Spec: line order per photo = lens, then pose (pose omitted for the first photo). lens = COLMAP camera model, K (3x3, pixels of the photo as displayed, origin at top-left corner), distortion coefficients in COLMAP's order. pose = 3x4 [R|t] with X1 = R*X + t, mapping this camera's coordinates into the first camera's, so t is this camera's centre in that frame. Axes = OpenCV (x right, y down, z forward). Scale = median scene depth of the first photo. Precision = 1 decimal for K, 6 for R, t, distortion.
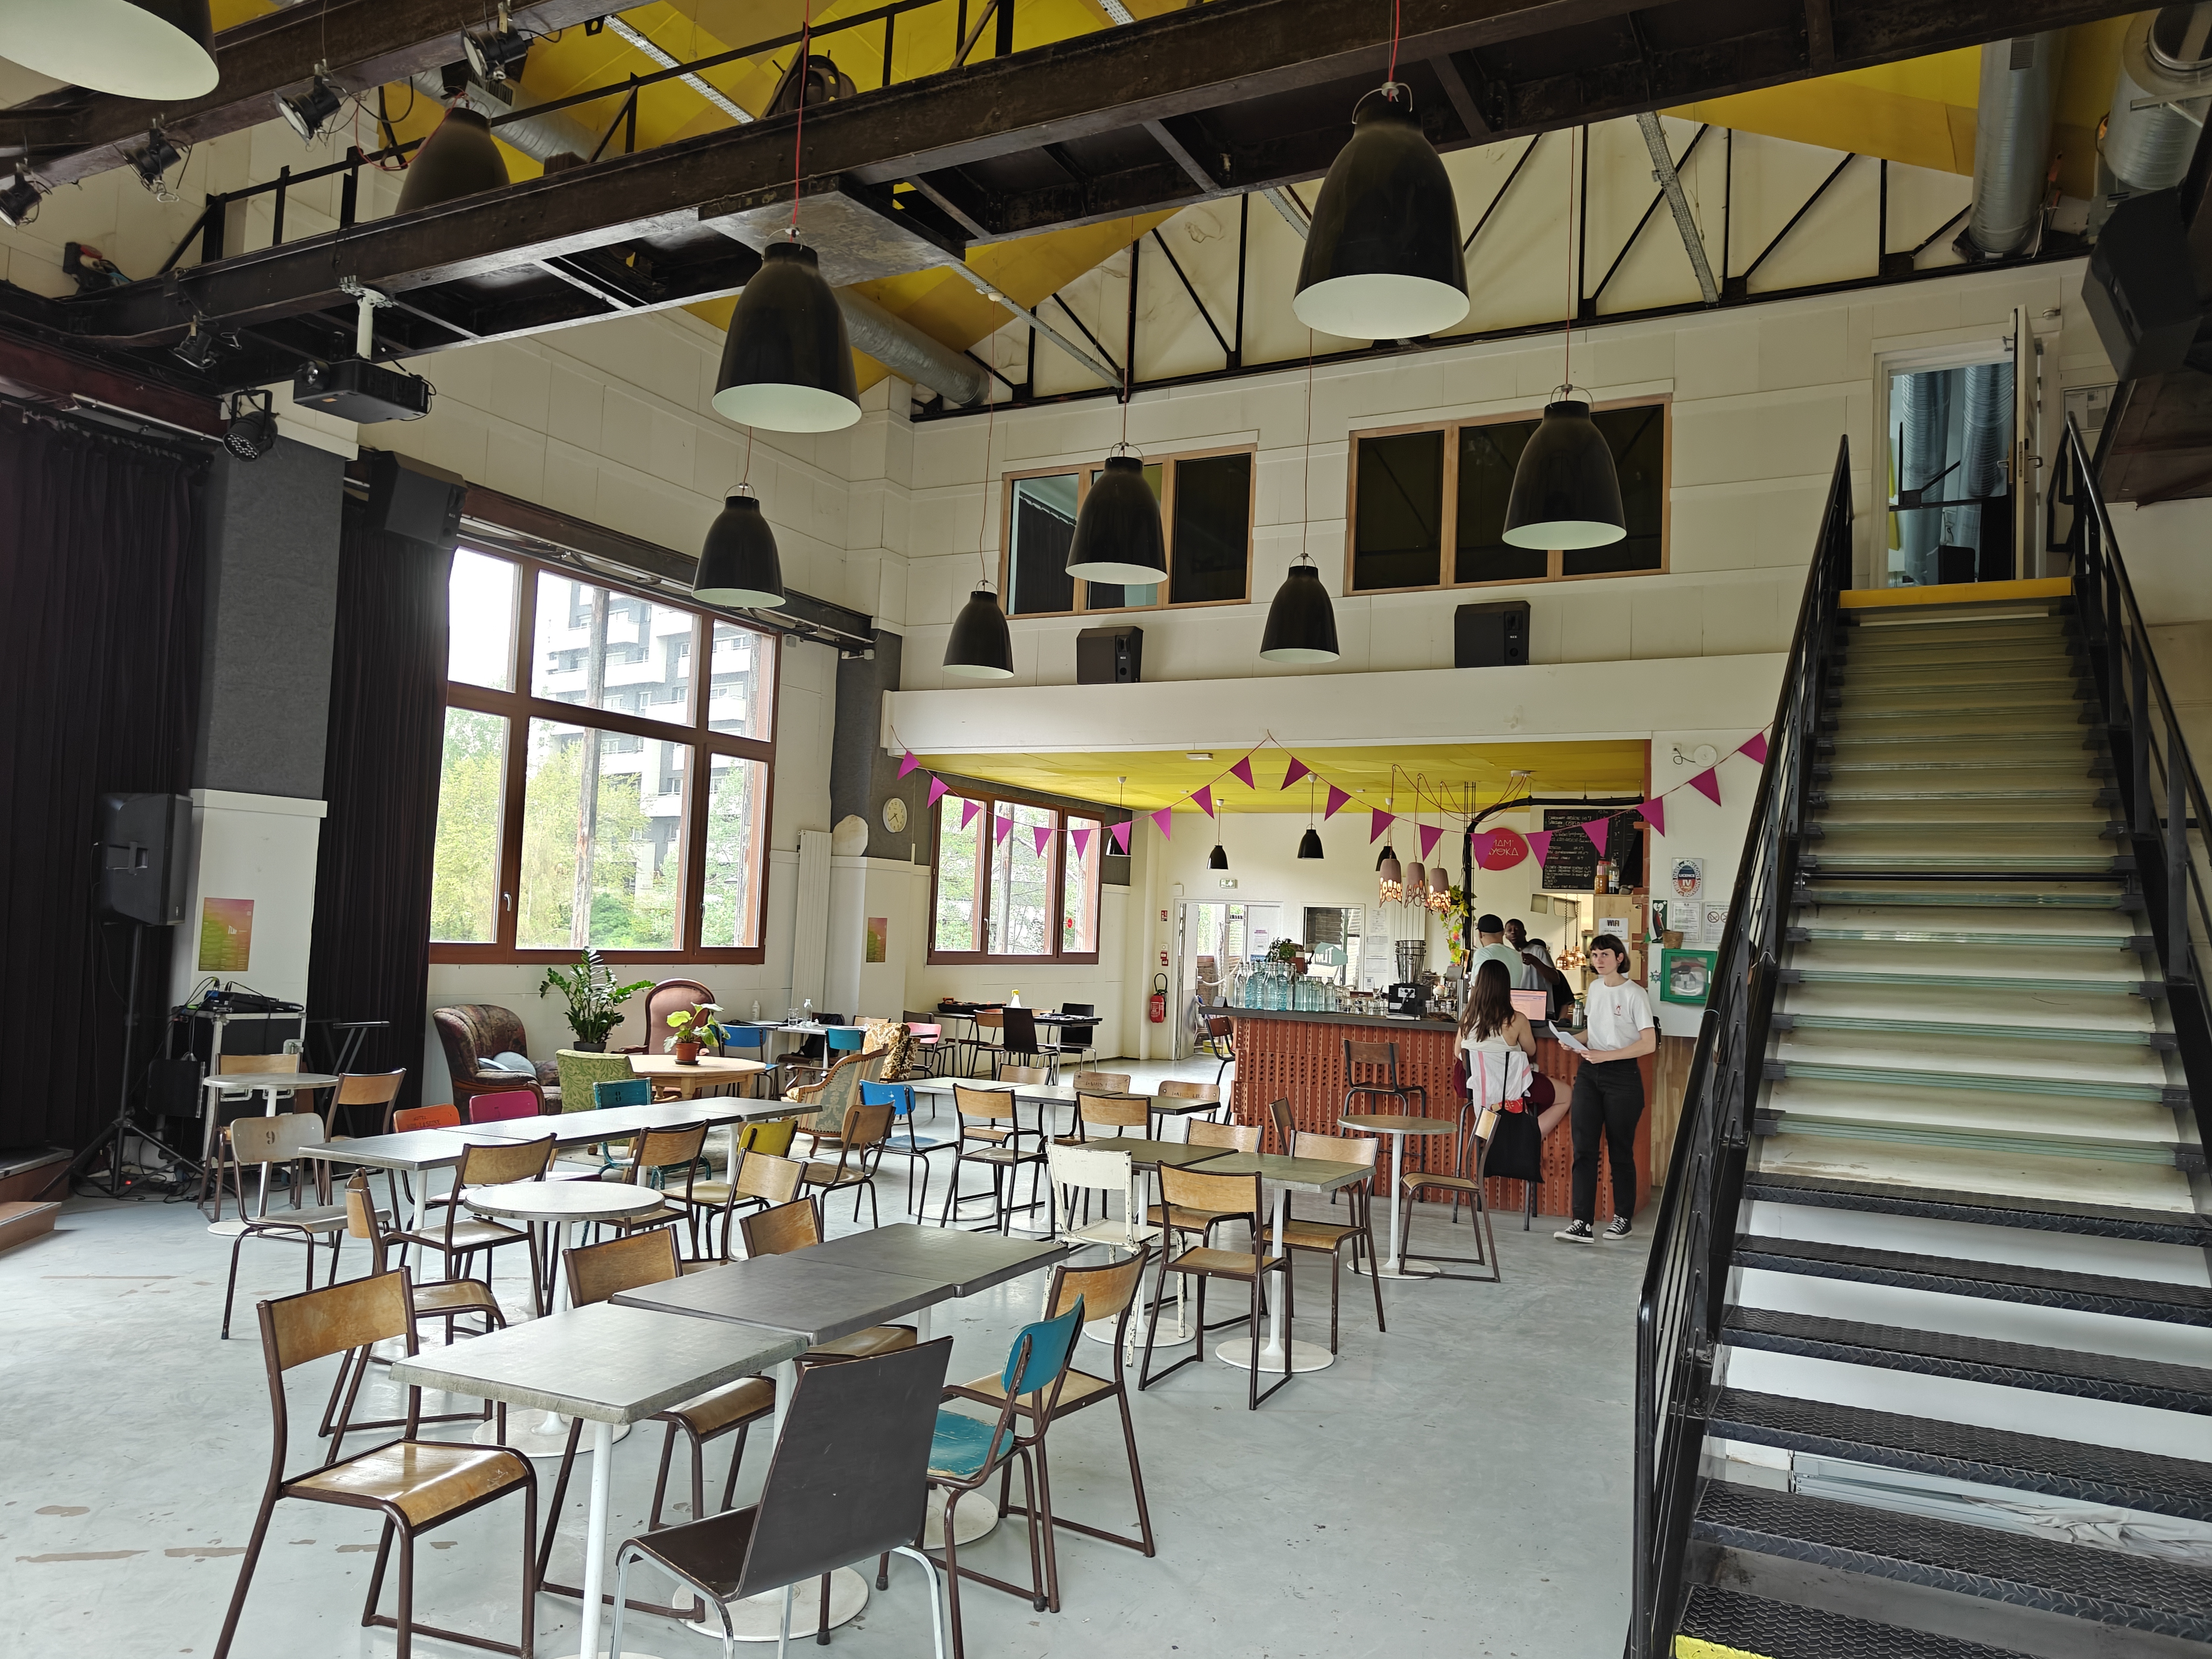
lens RADIAL K [[1564.2, 0, 1106.5], [0, 1564.2, 822.3], [0, 0, 1]] dist [0.012472, -0.000030]
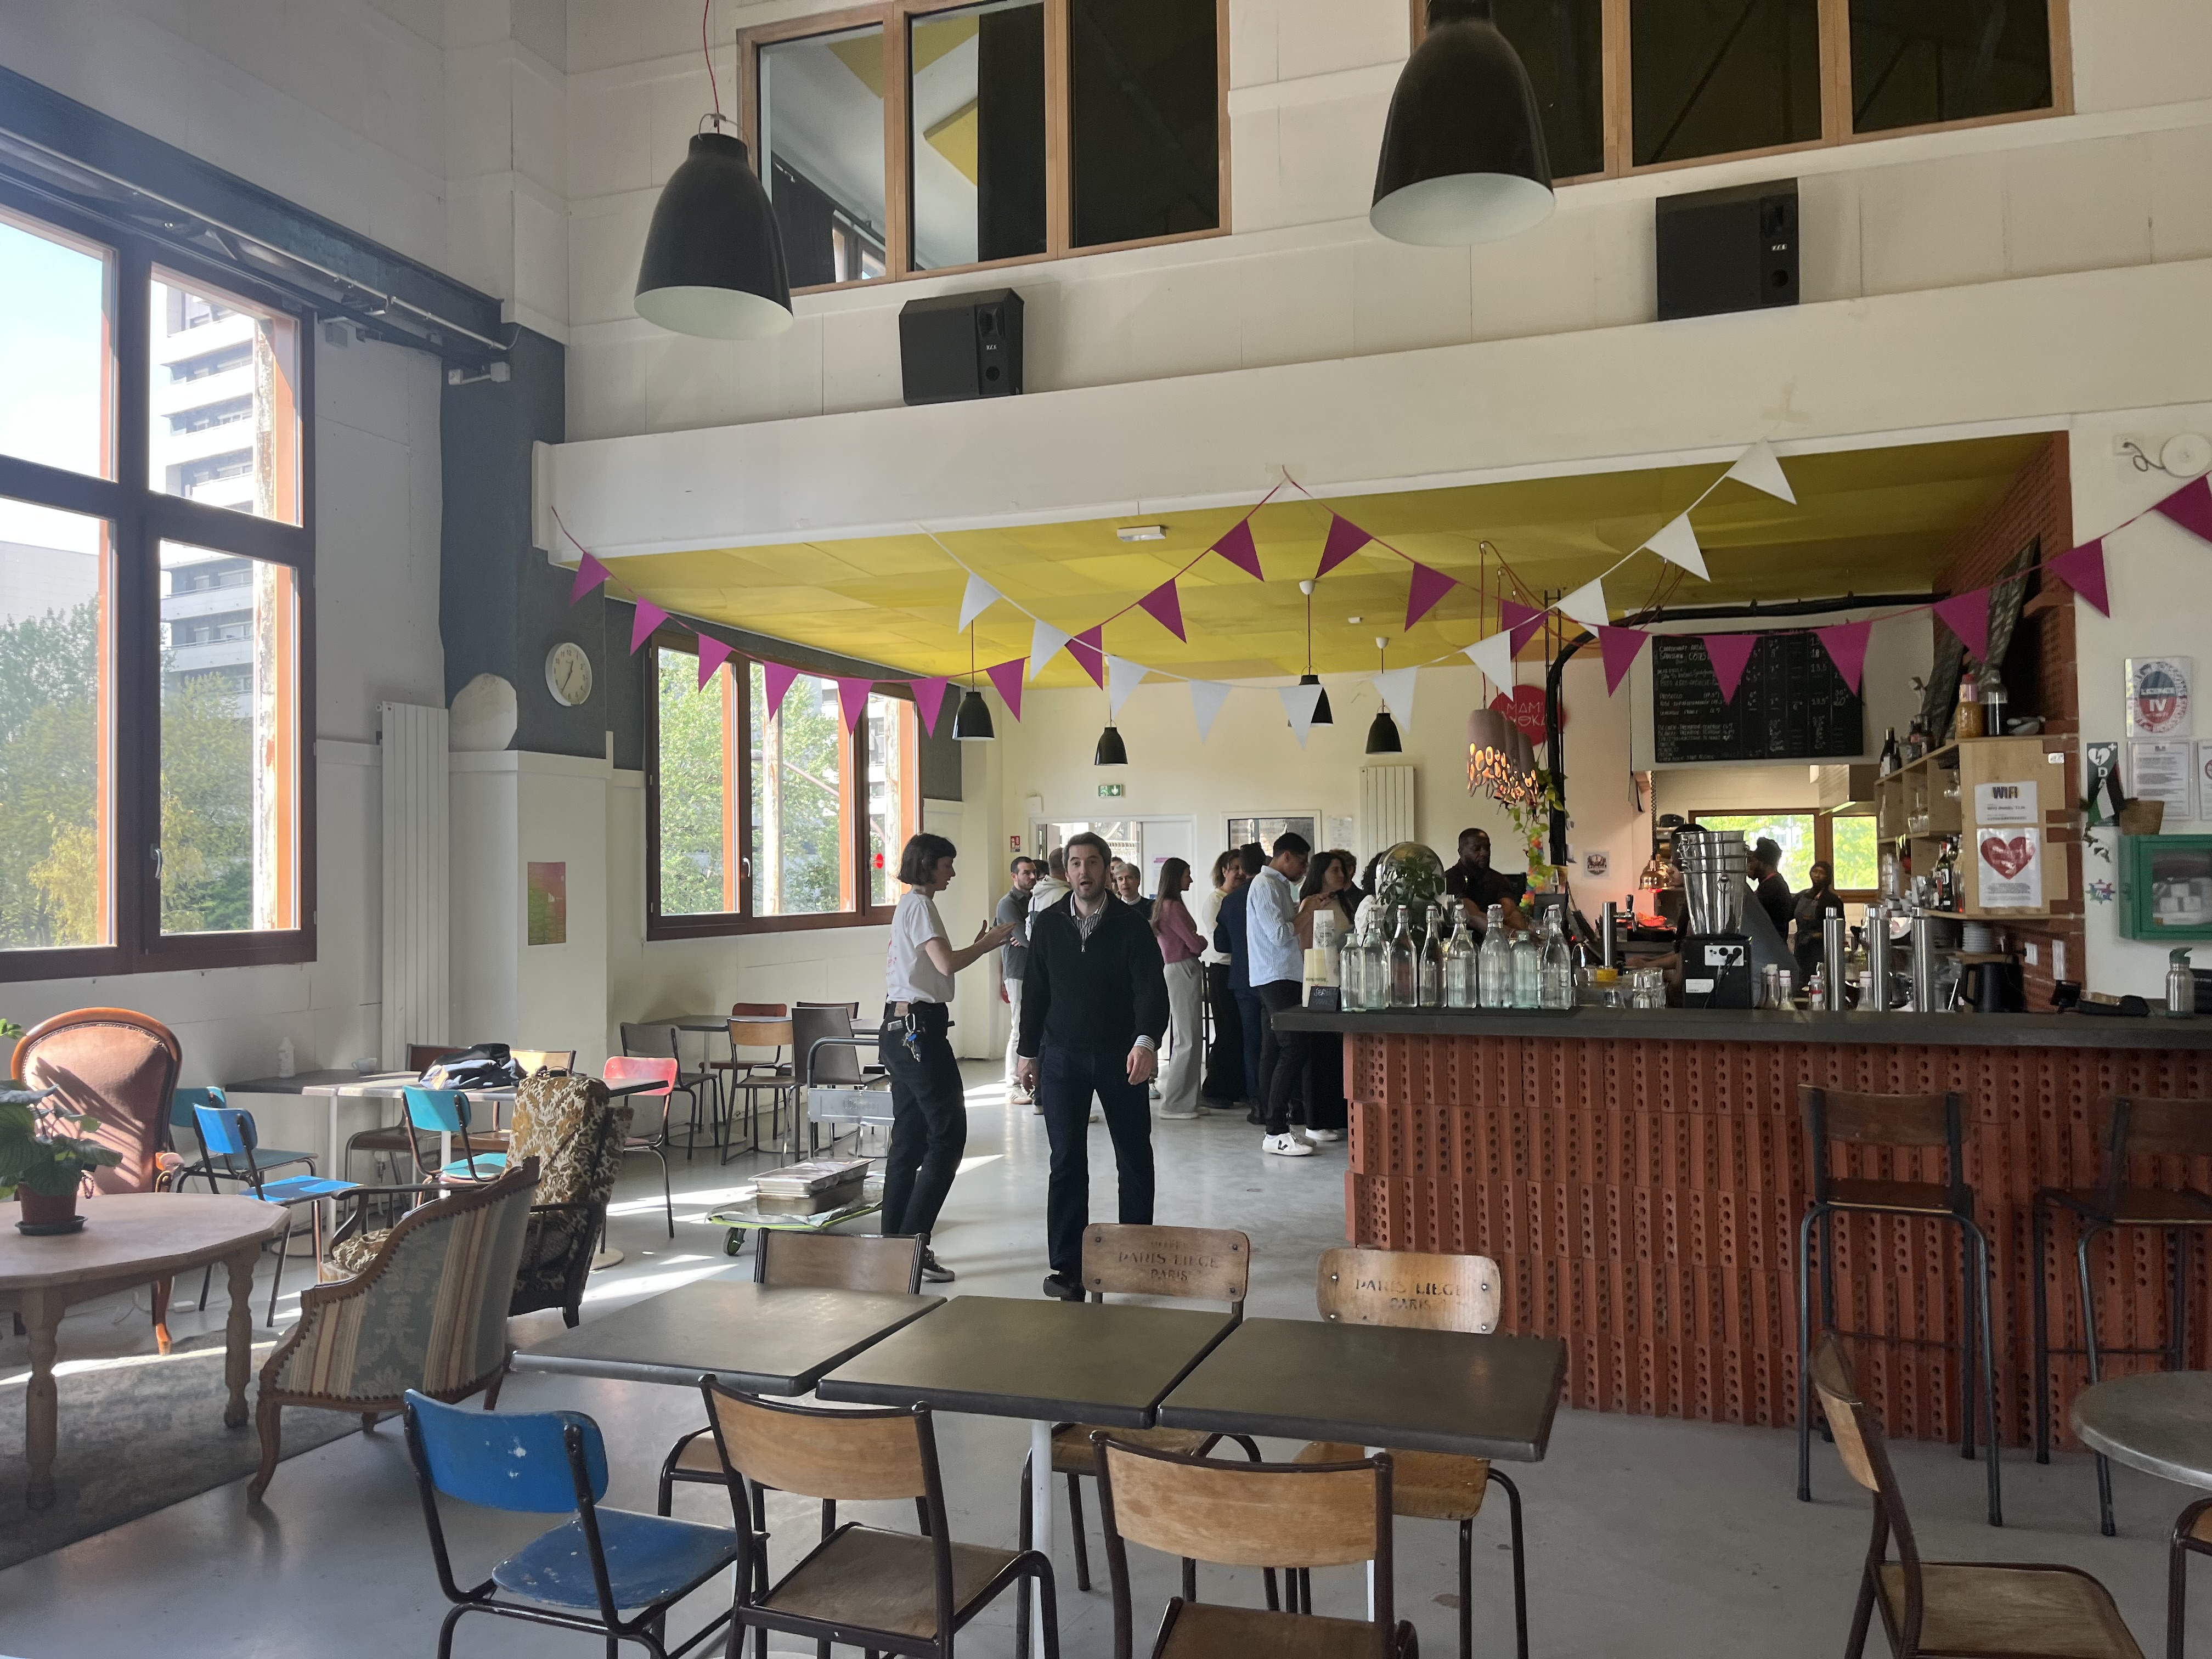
lens RADIAL K [[1669.9, 0, 1121.6], [0, 1669.9, 841.5], [0, 0, 1]] dist [0.021591, -0.009189]
pose [[0.986800, -0.047610, 0.154785, -0.039628], [0.040001, 0.997850, 0.051911, 0.032545], [-0.156924, -0.045034, 0.986583, 0.406202]]
